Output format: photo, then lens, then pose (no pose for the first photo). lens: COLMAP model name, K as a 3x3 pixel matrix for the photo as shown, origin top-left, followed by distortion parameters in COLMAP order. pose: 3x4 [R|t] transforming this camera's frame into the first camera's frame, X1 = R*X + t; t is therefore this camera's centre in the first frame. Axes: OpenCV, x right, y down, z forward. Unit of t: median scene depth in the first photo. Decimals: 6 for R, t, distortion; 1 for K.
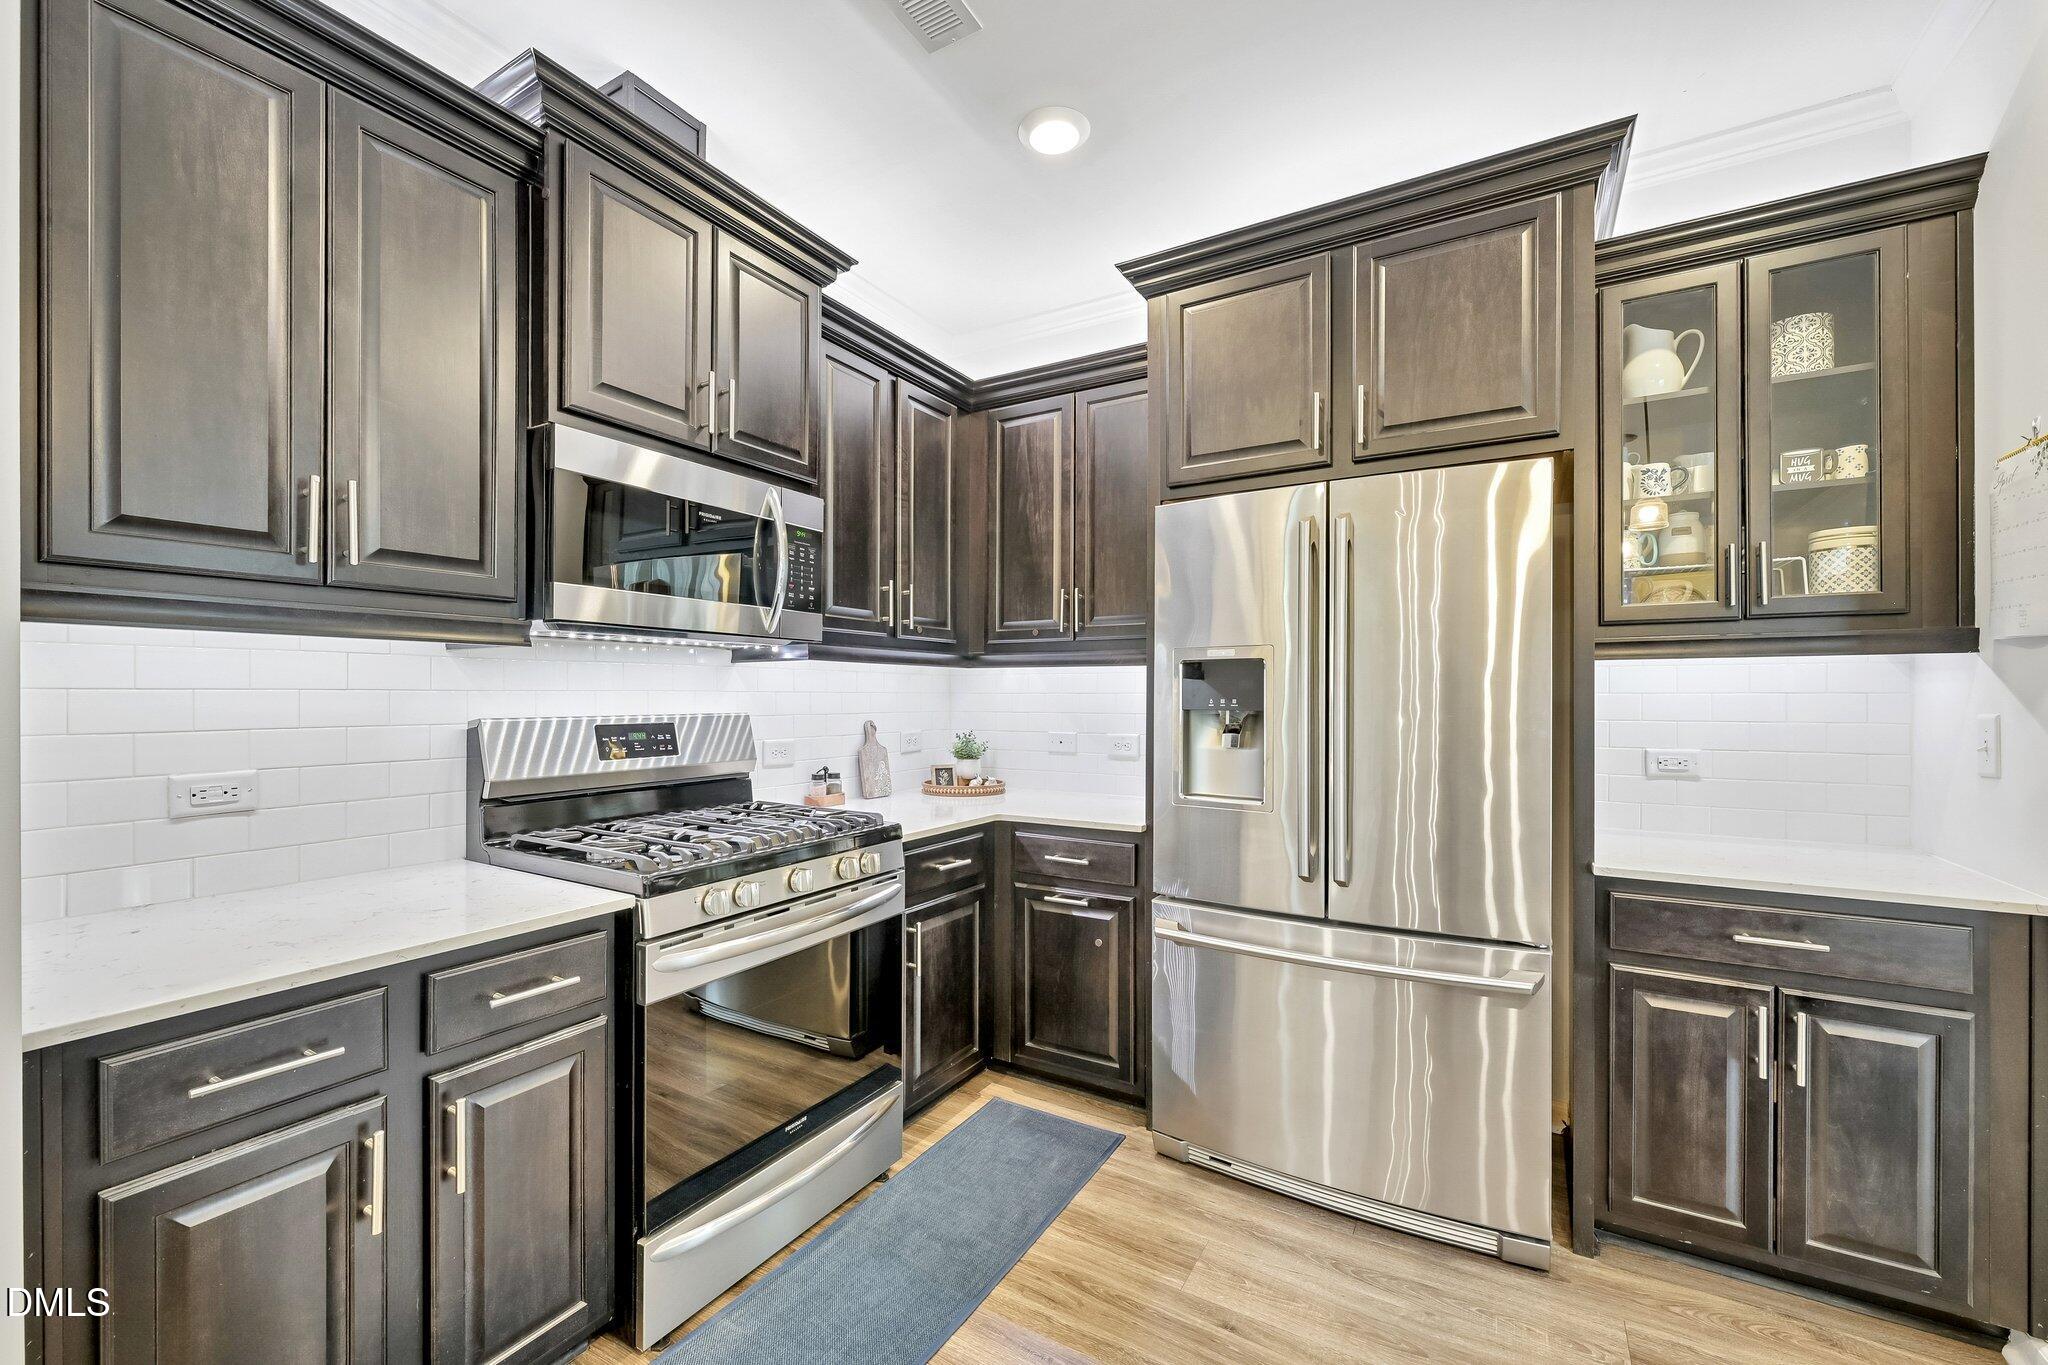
lens RADIAL K [[819.5, 0, 1018.4], [0, 819.5, 694.0], [0, 0, 1]] dist [-0.002649, 0.000344]
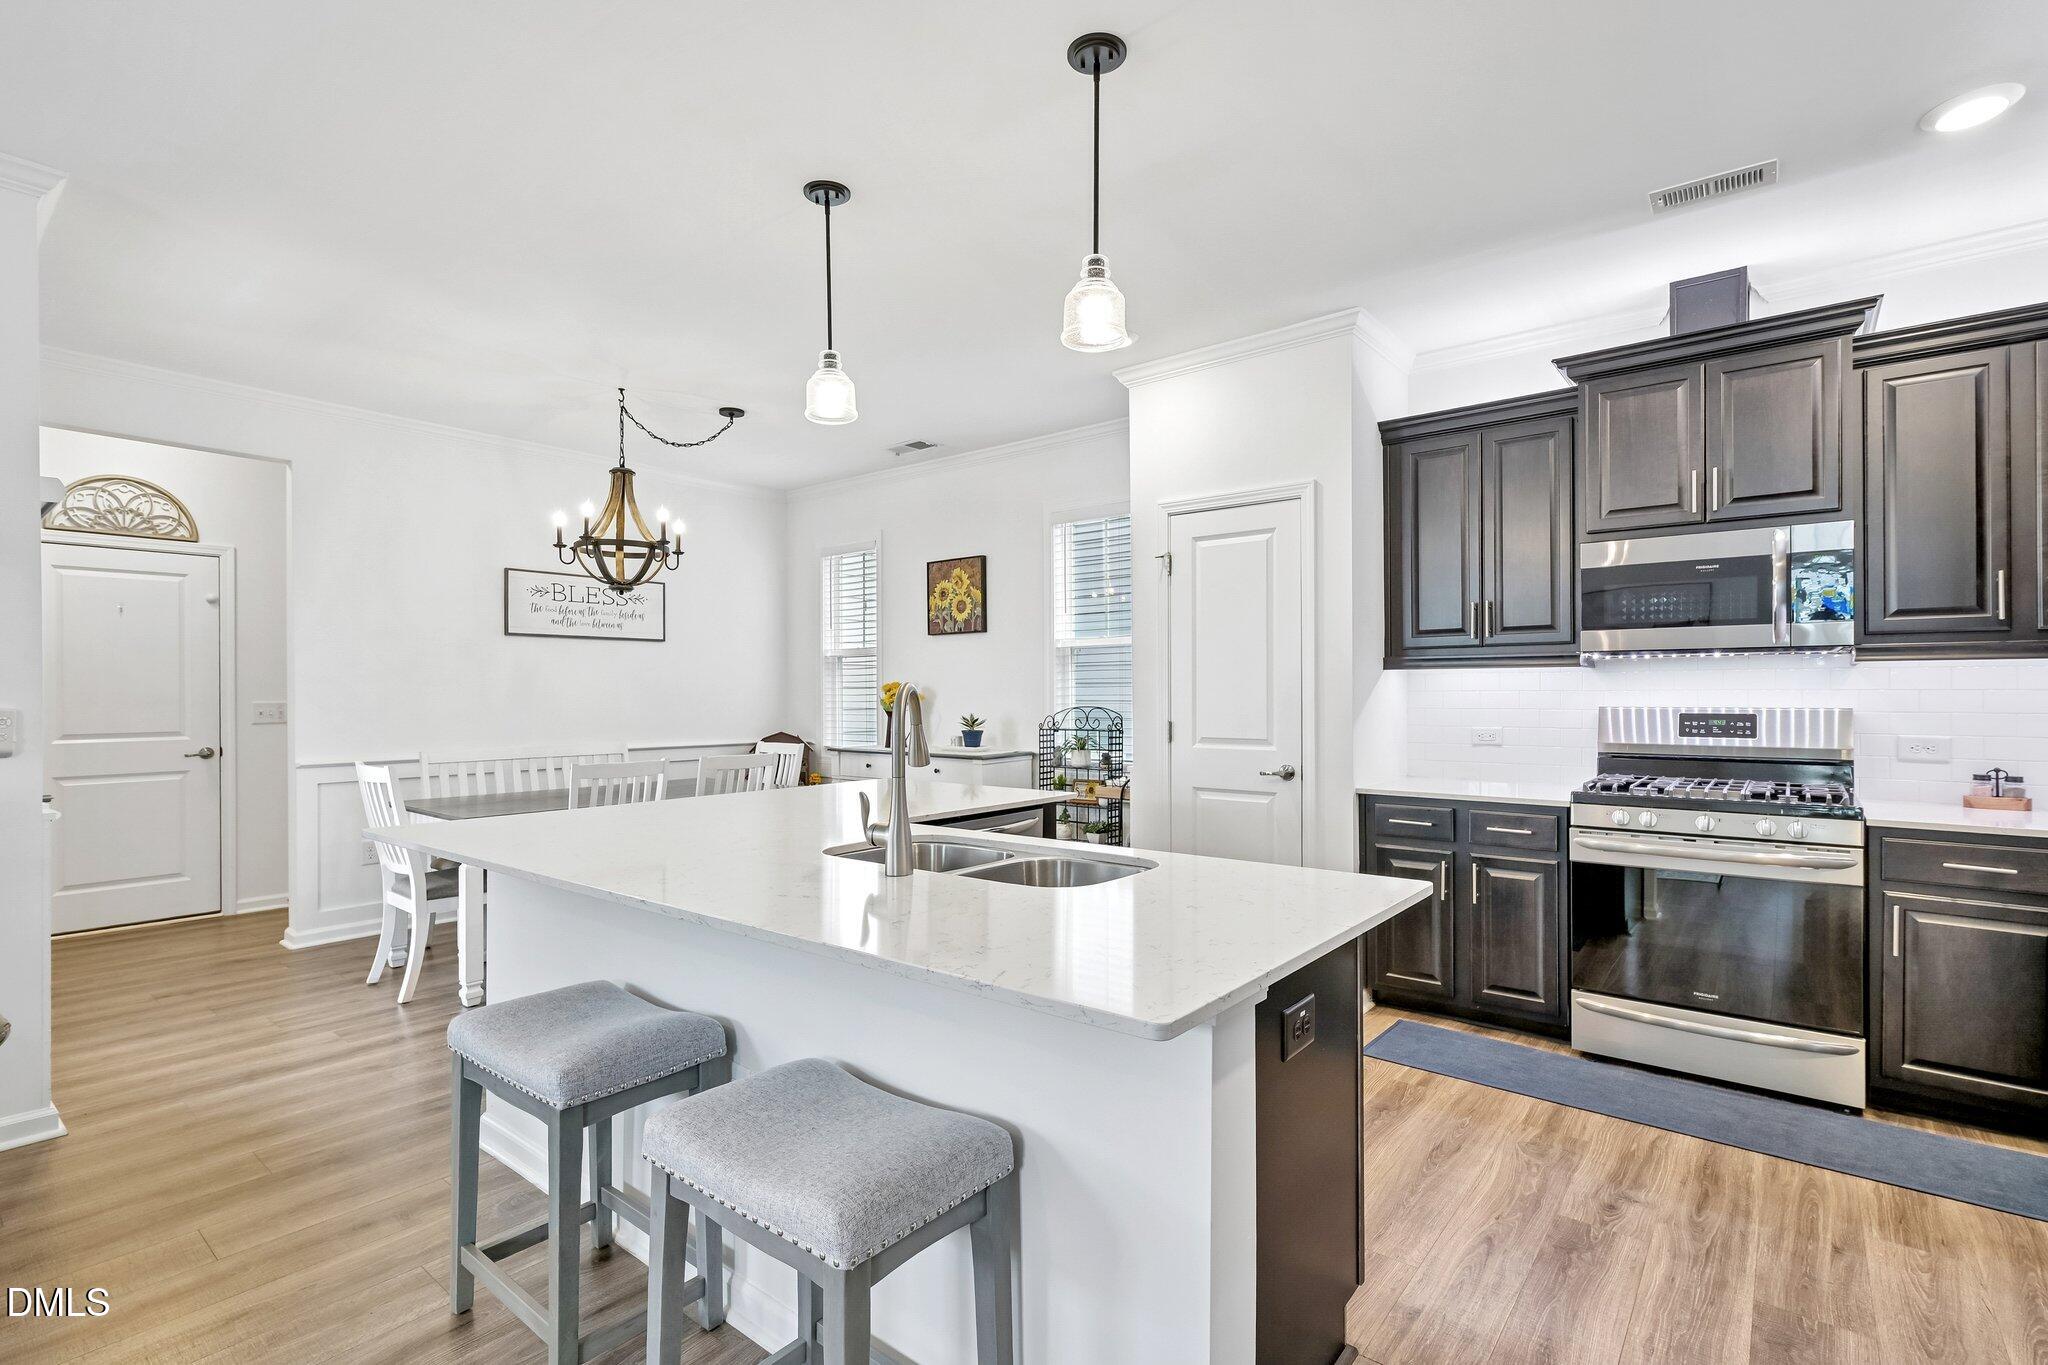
lens RADIAL K [[954.2, 0, 1029.2], [0, 954.2, 684.8], [0, 0, 1]] dist [-0.005232, 0.001849]
pose [[-0.129773, -0.004068, -0.991535, 1.250878], [0.006519, 0.999966, -0.004955, -0.011727], [0.991522, -0.007107, -0.129743, 0.042858]]
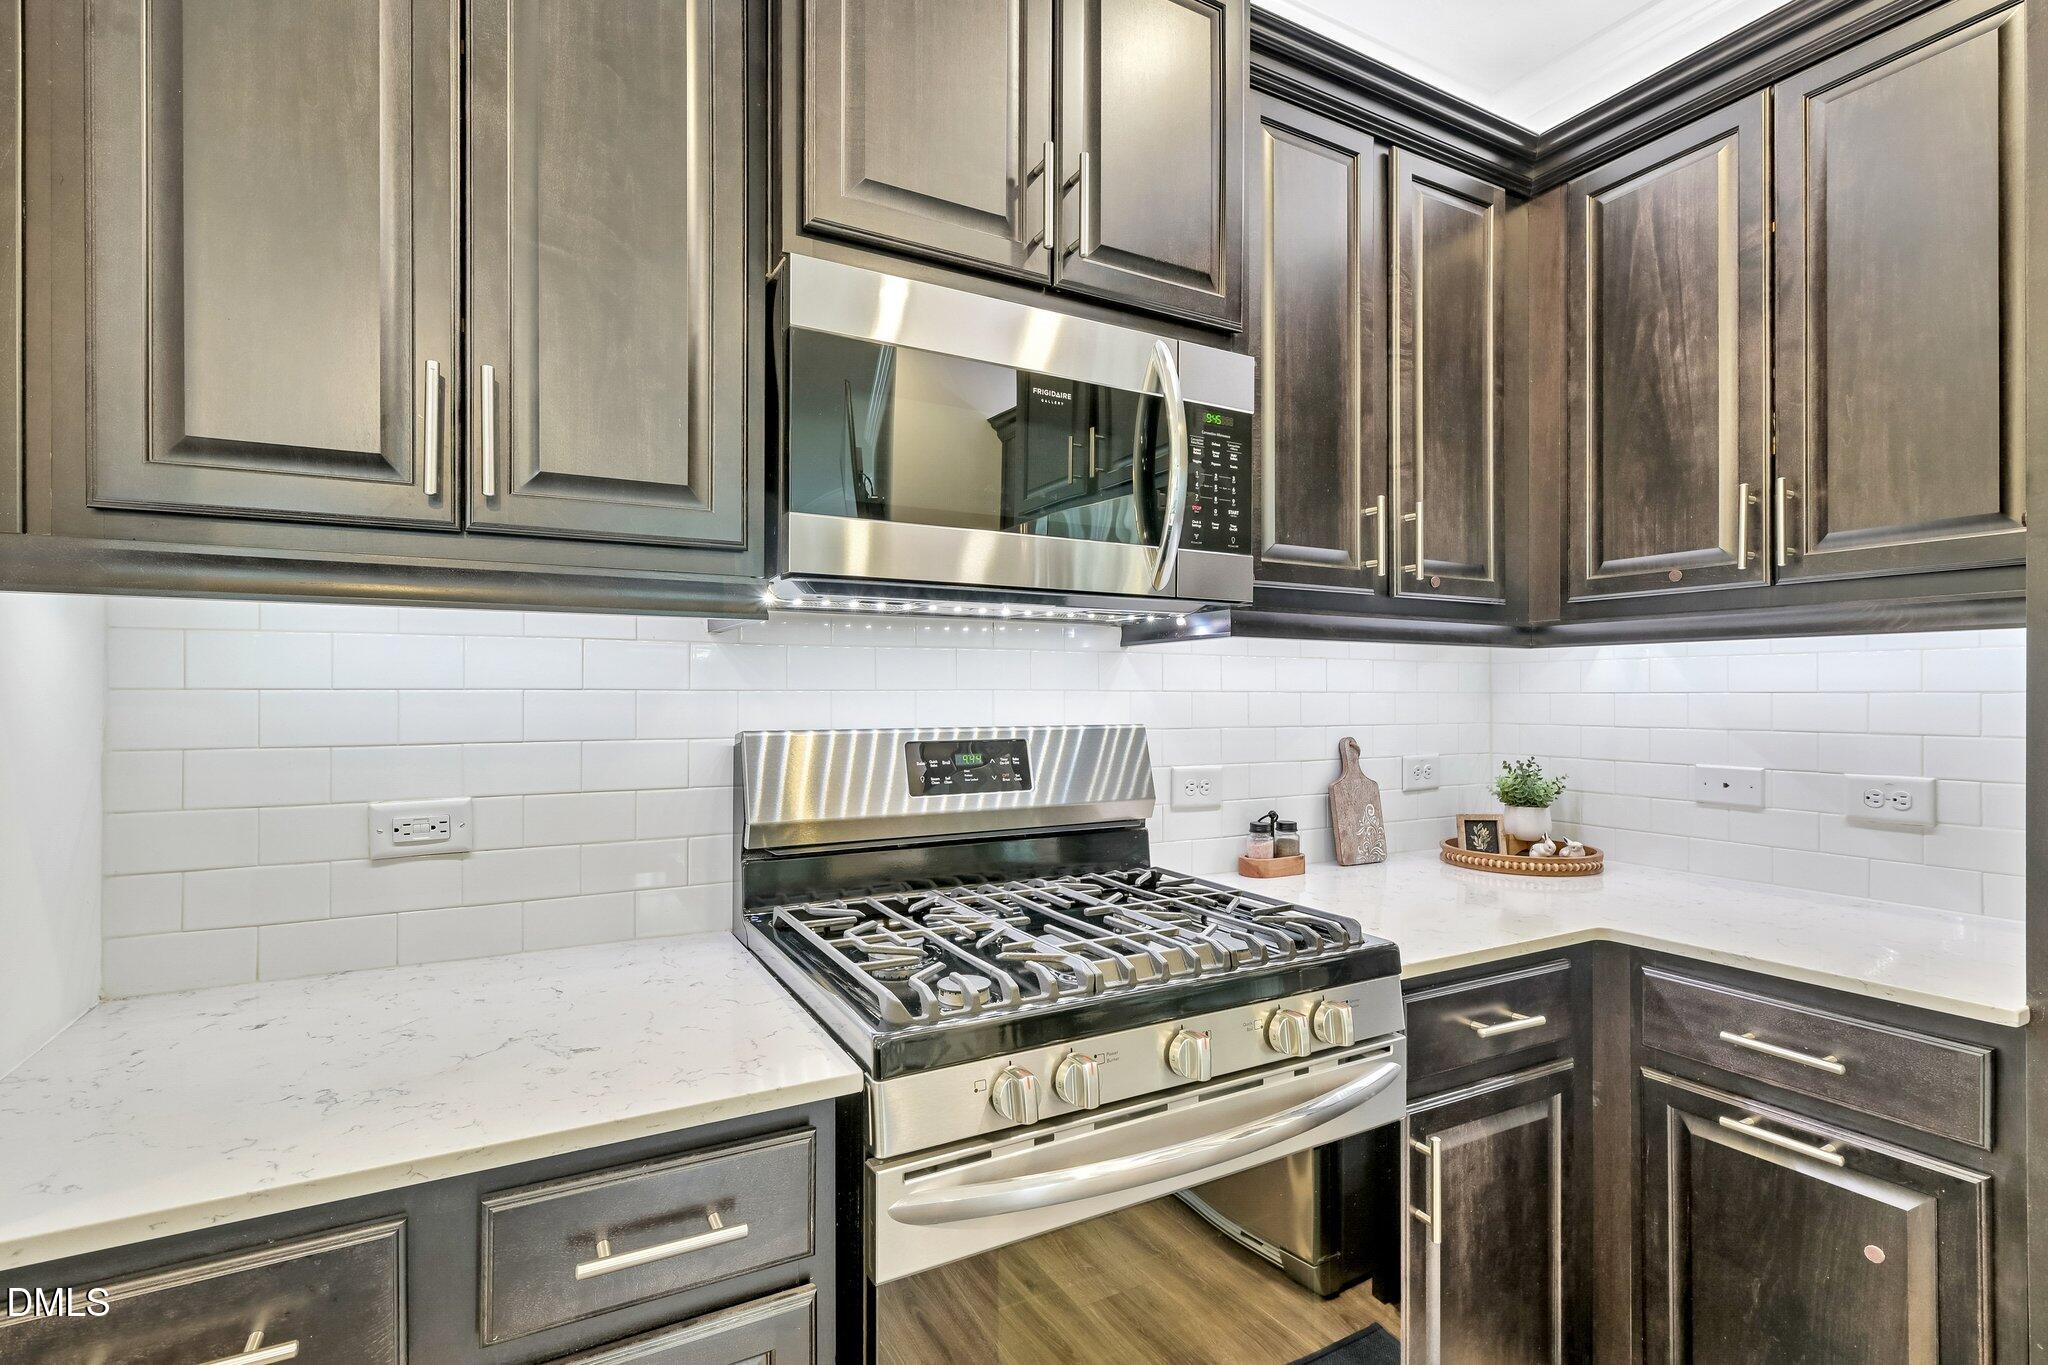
lens RADIAL K [[954.2, 0, 1020.9], [0, 954.2, 691.7], [0, 0, 1]] dist [-0.005232, 0.001849]
pose [[0.863243, -0.003721, -0.504775, -0.043316], [0.001700, 0.999989, -0.004463, 0.000728], [0.504785, 0.002995, 0.863240, 0.349138]]
